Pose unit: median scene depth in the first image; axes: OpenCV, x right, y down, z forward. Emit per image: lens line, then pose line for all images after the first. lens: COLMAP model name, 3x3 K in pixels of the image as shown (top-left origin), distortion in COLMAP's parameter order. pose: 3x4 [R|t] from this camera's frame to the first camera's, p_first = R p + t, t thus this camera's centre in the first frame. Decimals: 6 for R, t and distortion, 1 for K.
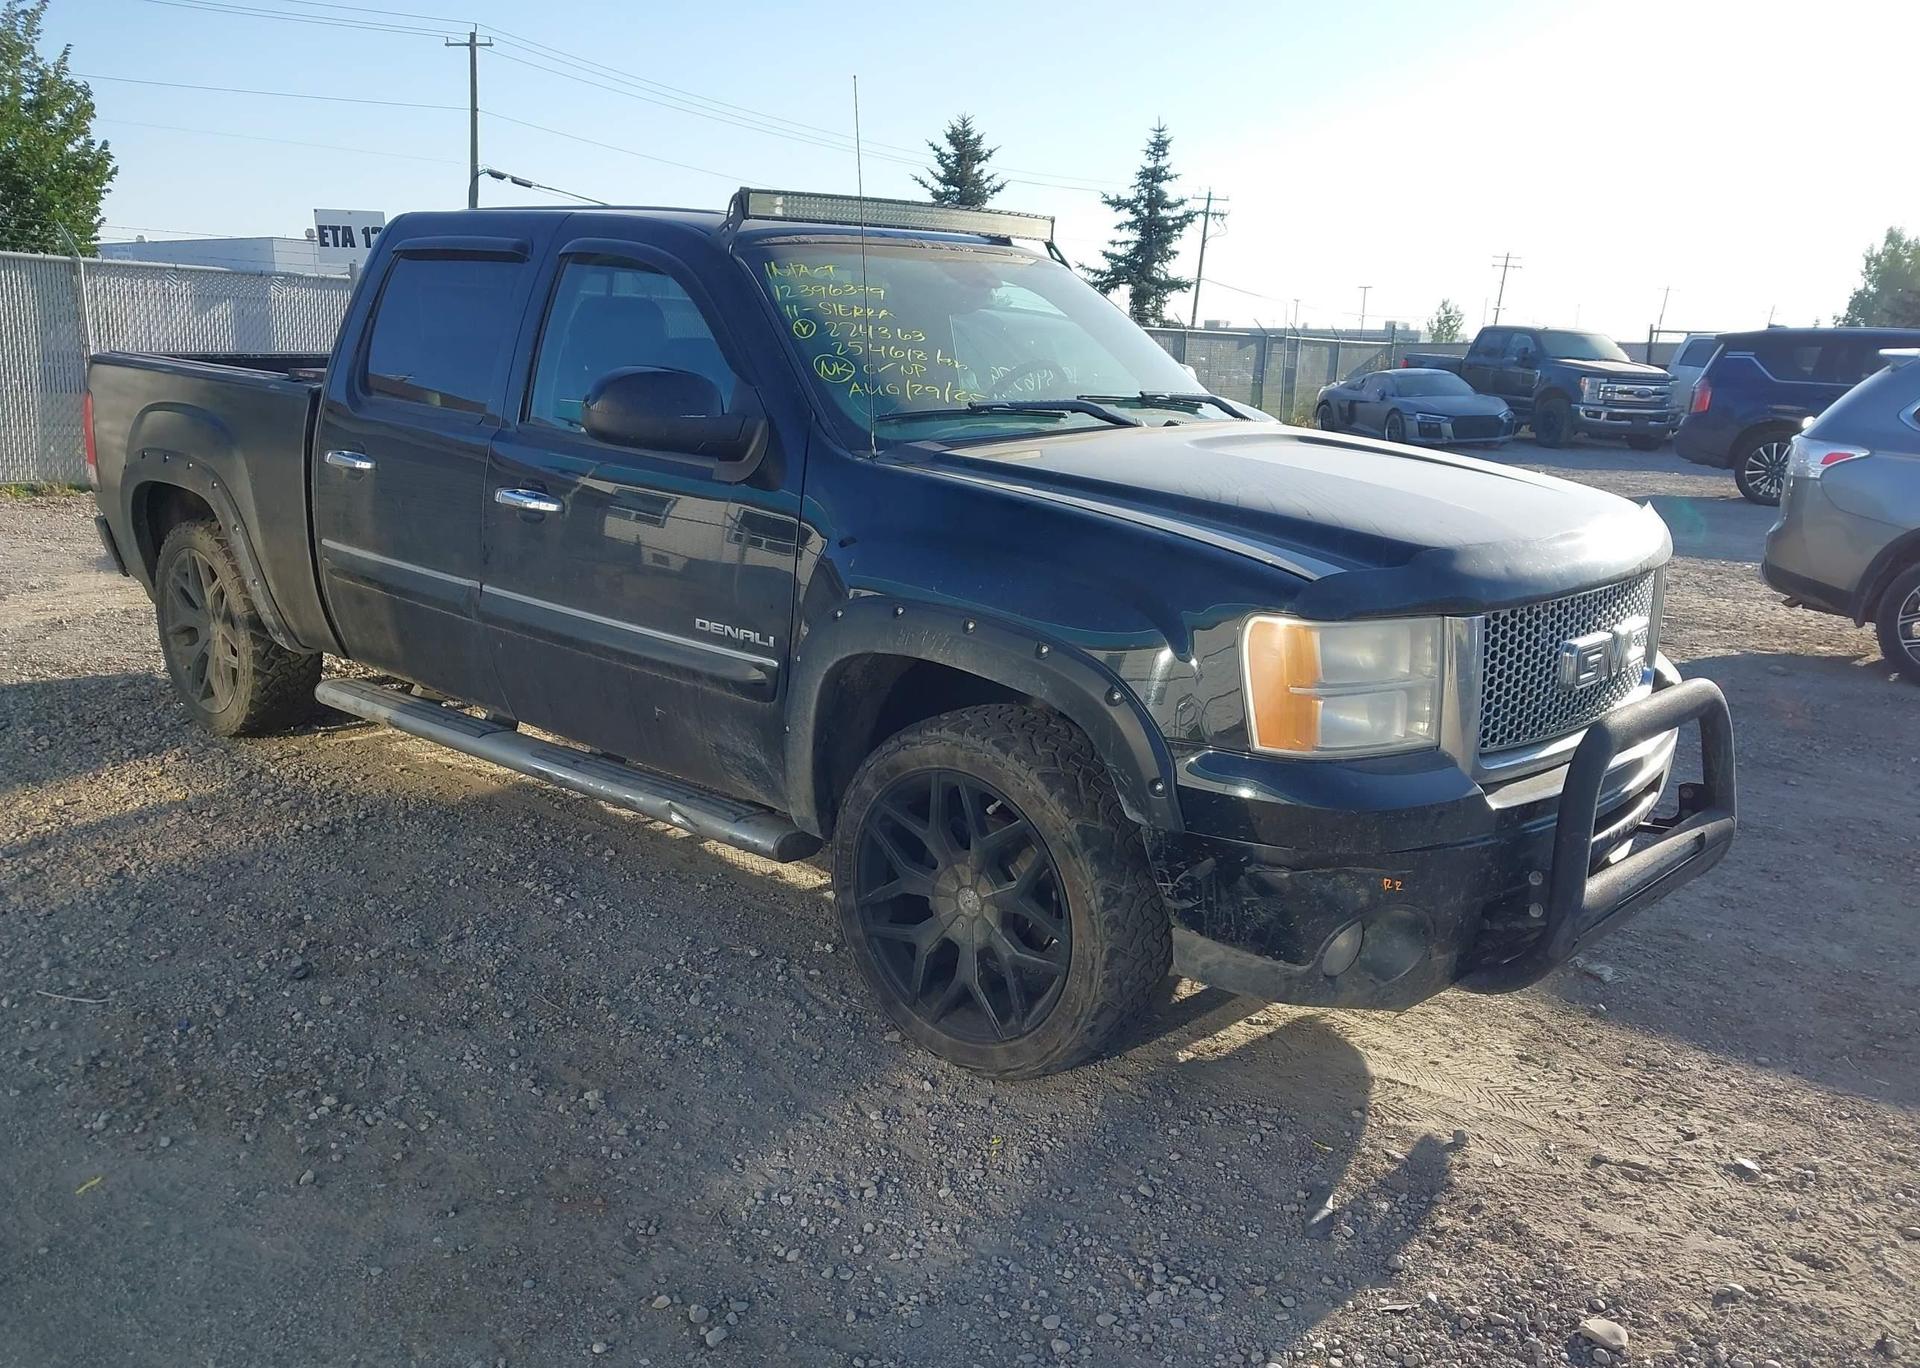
lens RADIAL K [[1538.9, 0, 953.0], [0, 1538.9, 704.1], [0, 0, 1]] dist [0.031549, -0.041467]
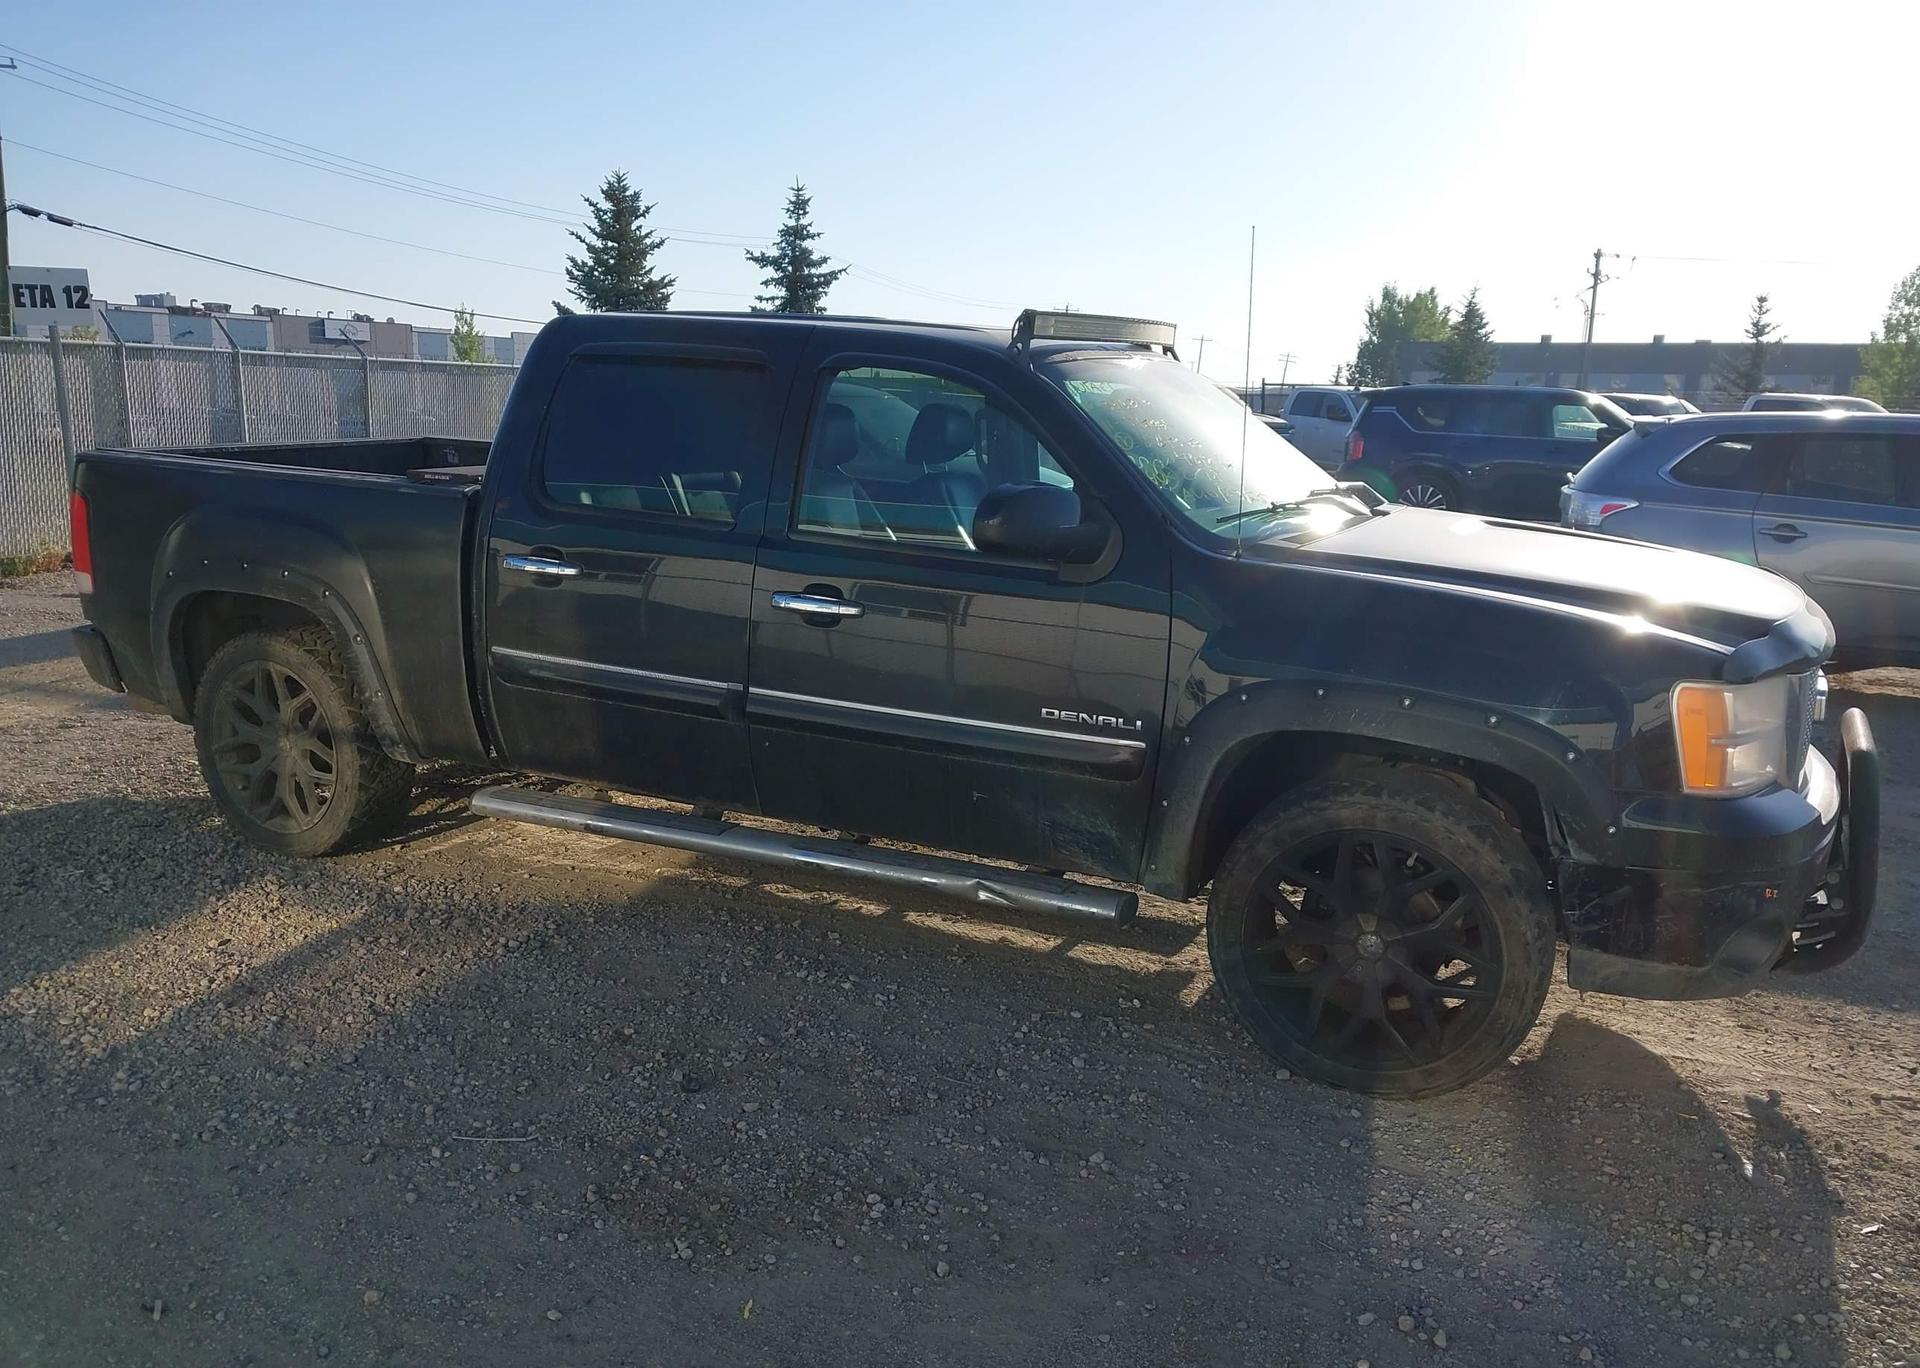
lens RADIAL K [[1538.9, 0, 954.1], [0, 1538.9, 696.6], [0, 0, 1]] dist [0.031549, -0.041467]
pose [[0.961701, -0.059240, 0.267621, -0.368075], [0.067826, 0.997433, -0.022946, -0.031084], [-0.265575, 0.040219, 0.963251, -0.014343]]
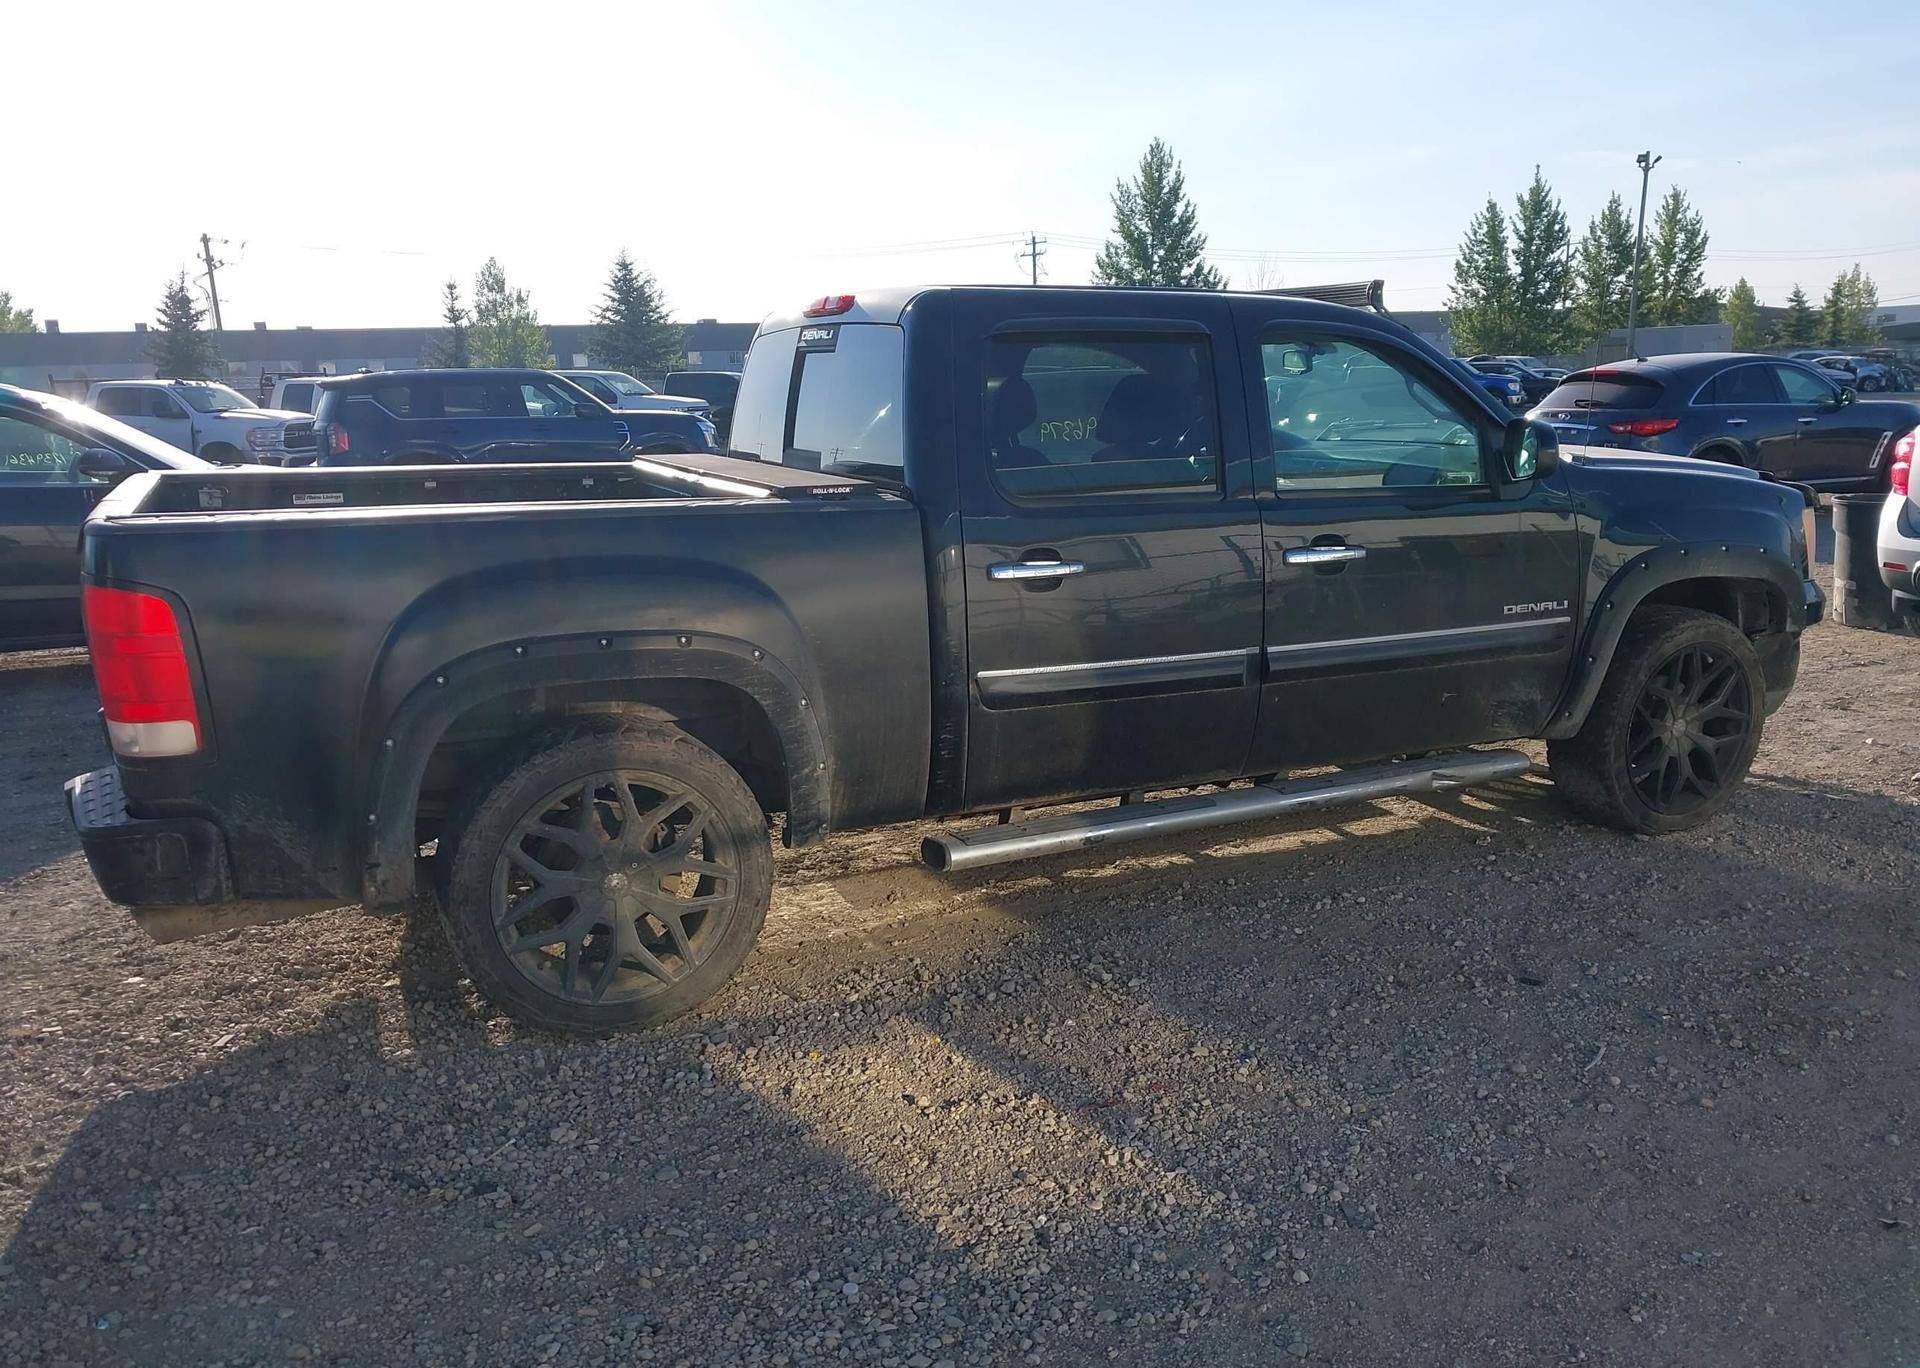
lens RADIAL K [[1538.9, 0, 967.4], [0, 1538.9, 694.9], [0, 0, 1]] dist [0.031549, -0.041467]
pose [[0.393606, -0.224764, 0.891378, -1.097735], [0.251791, 0.958927, 0.130613, -0.193891], [-0.884124, 0.173031, 0.434033, 0.605034]]
